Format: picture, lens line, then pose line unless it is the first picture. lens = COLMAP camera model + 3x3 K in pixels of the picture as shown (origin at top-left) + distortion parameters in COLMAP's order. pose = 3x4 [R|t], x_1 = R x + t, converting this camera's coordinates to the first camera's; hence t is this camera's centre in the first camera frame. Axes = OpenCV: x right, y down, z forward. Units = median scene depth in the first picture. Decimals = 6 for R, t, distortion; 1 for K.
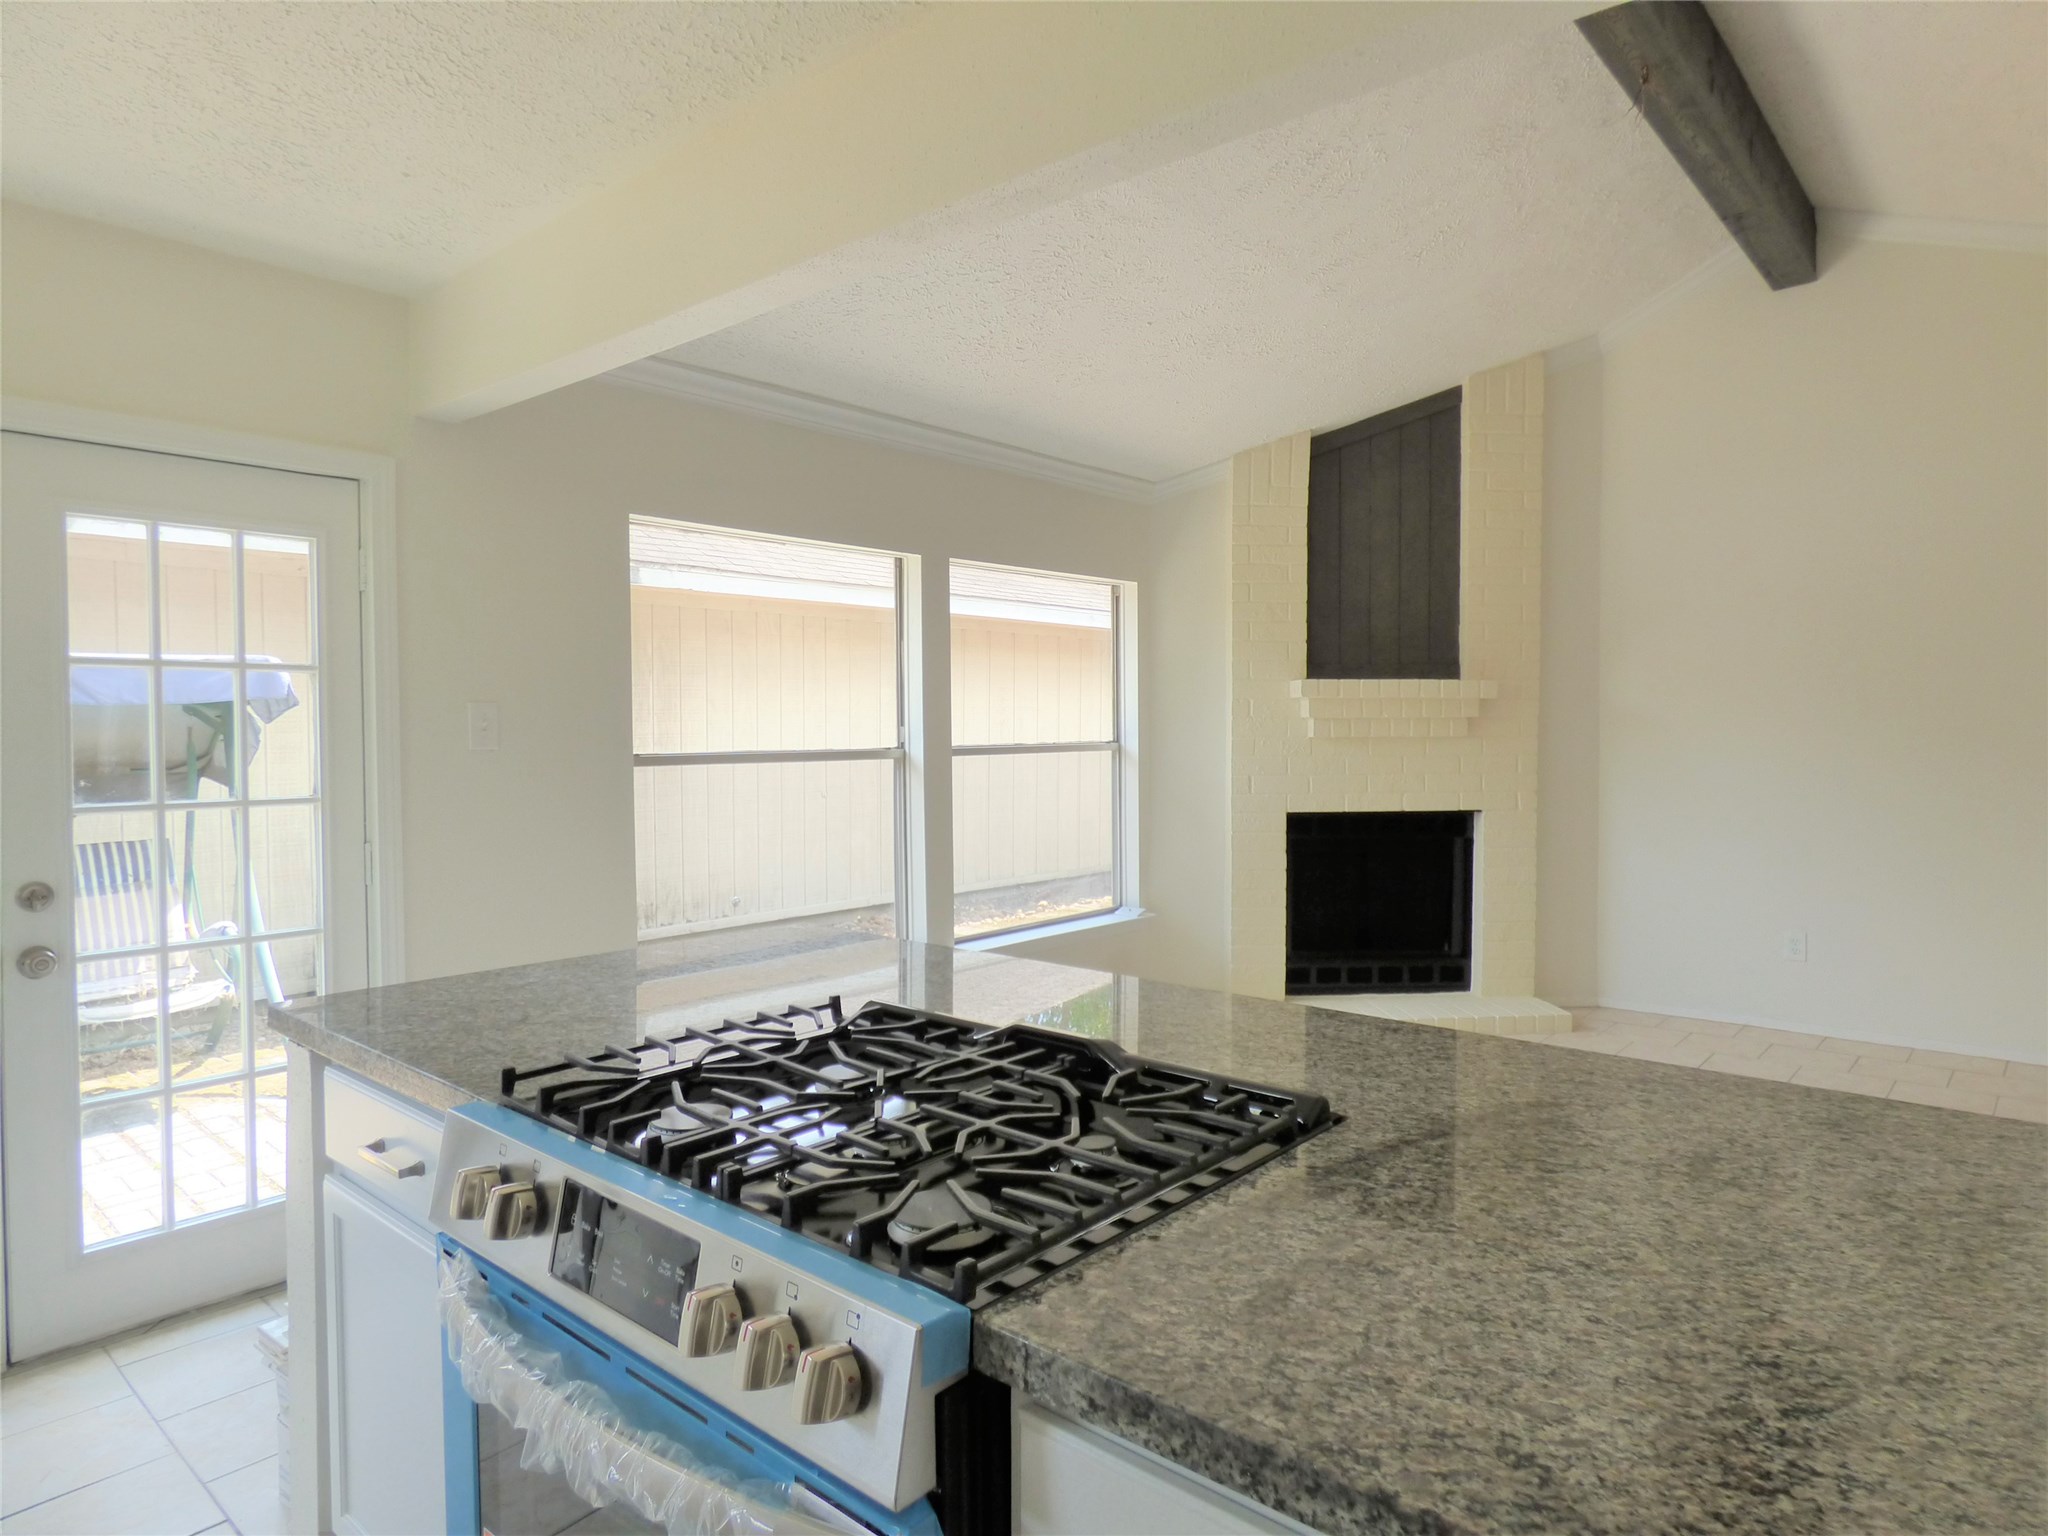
lens RADIAL K [[1210.6, 0, 1027.9], [0, 1210.6, 762.7], [0, 0, 1]] dist [-0.006328, -0.000099]
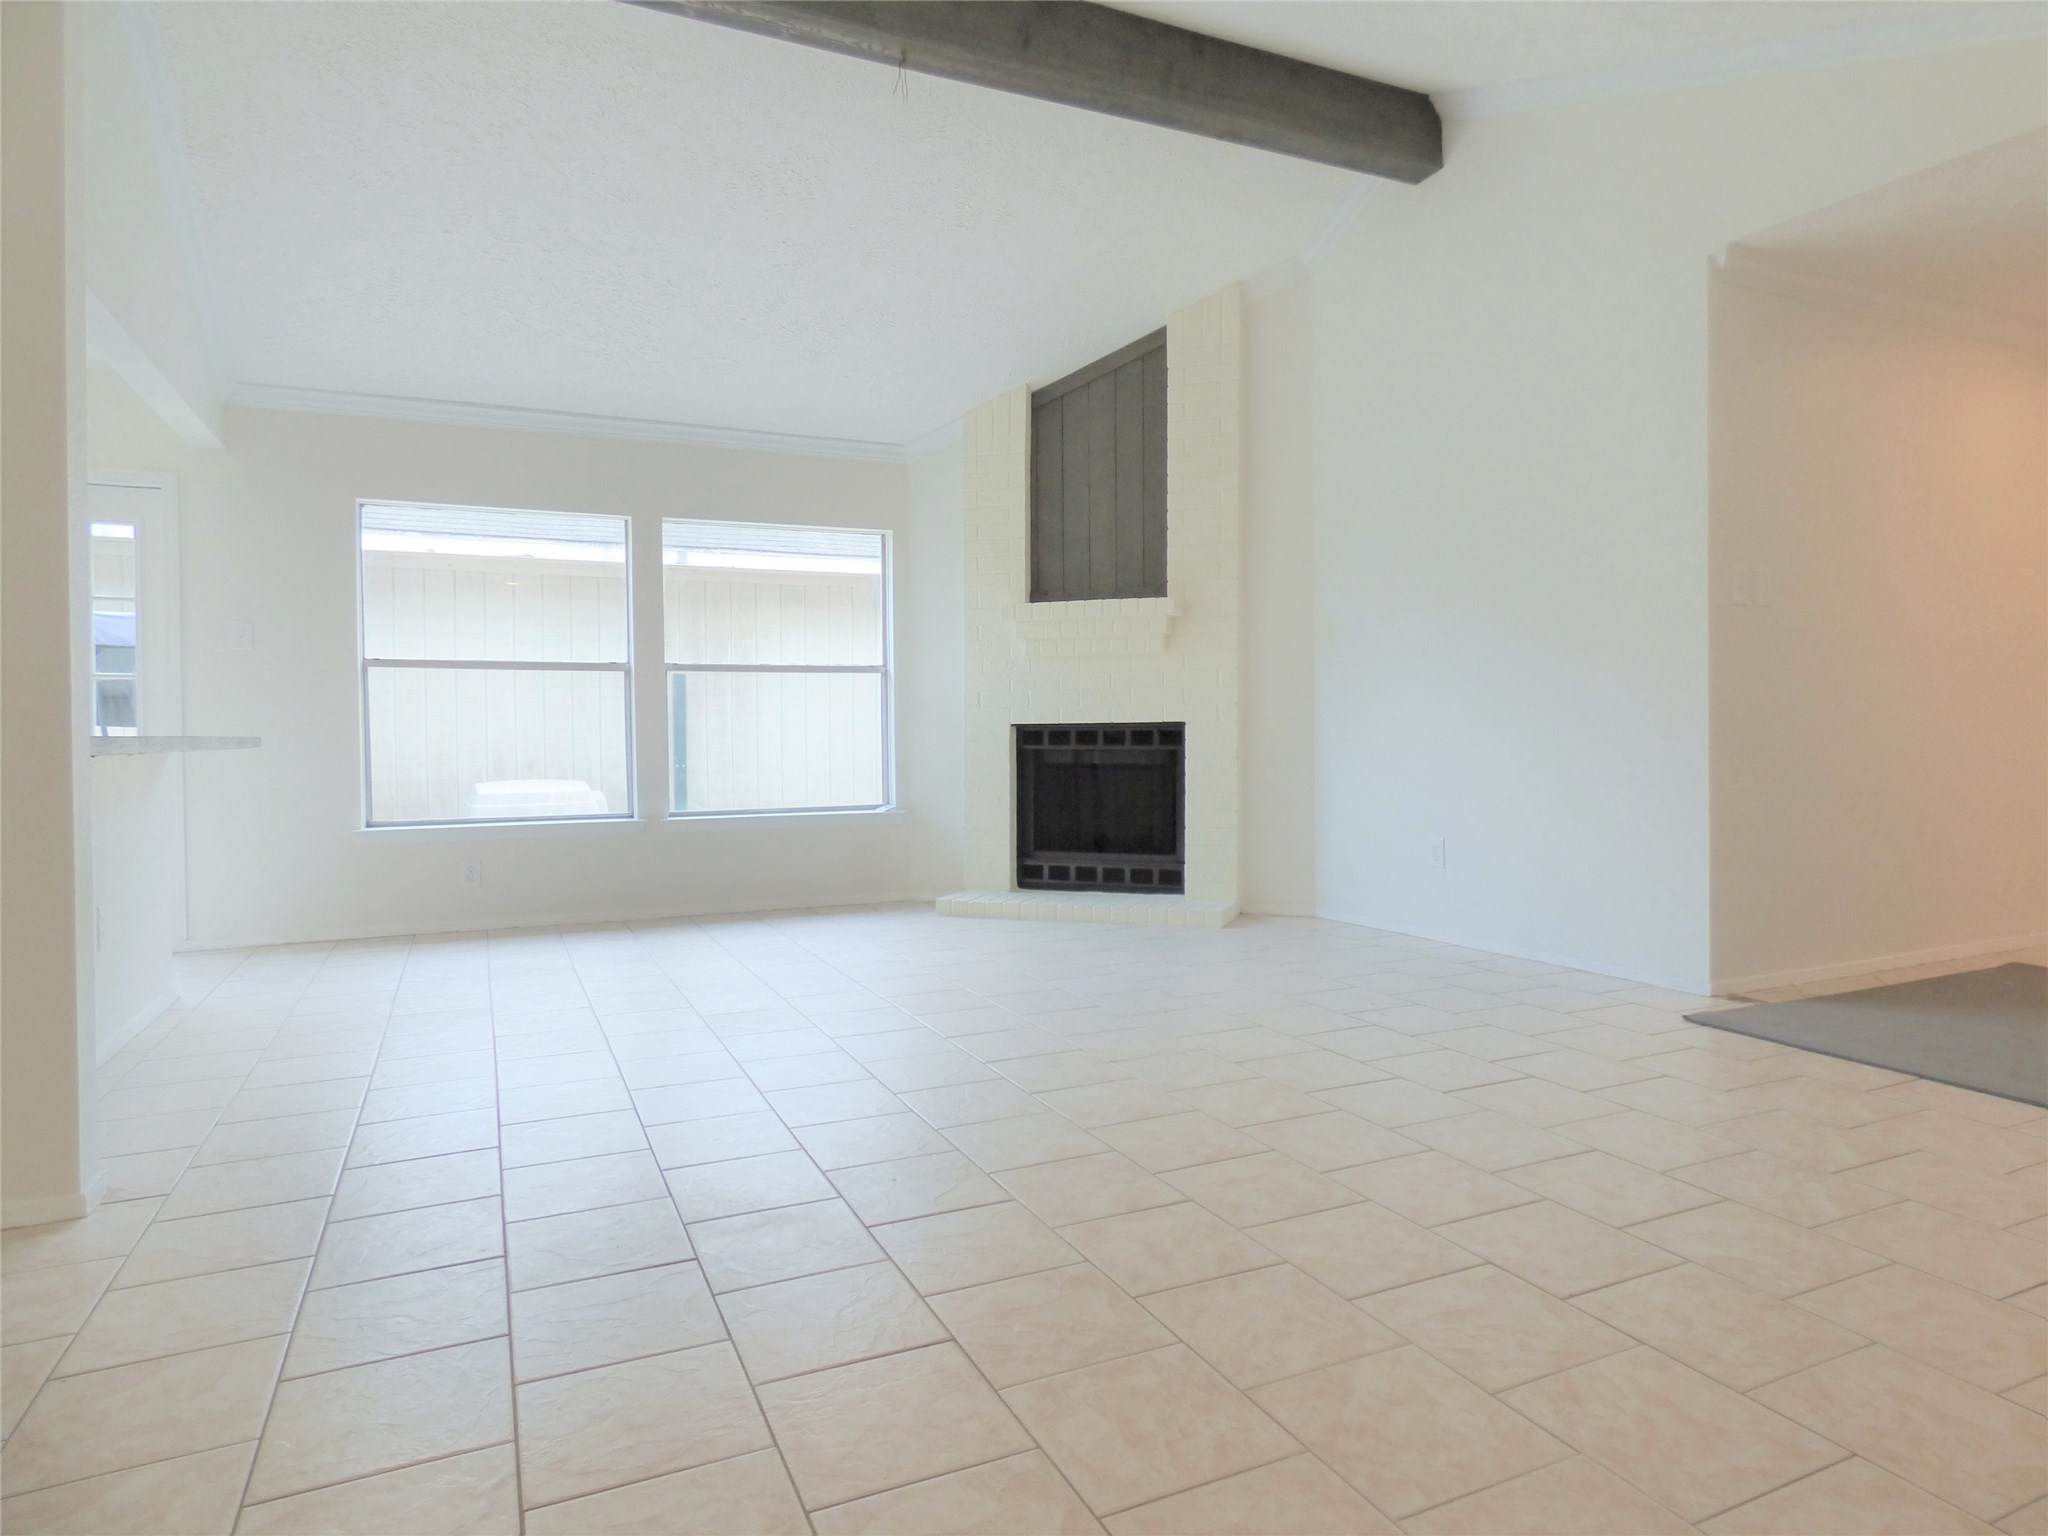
lens RADIAL K [[1210.6, 0, 1027.9], [0, 1210.6, 762.7], [0, 0, 1]] dist [-0.006328, -0.000099]
pose [[0.913824, 0.002884, -0.406100, 0.684767], [-0.006030, 0.999961, -0.006467, 0.083971], [0.406066, 0.008358, 0.913806, -0.027232]]
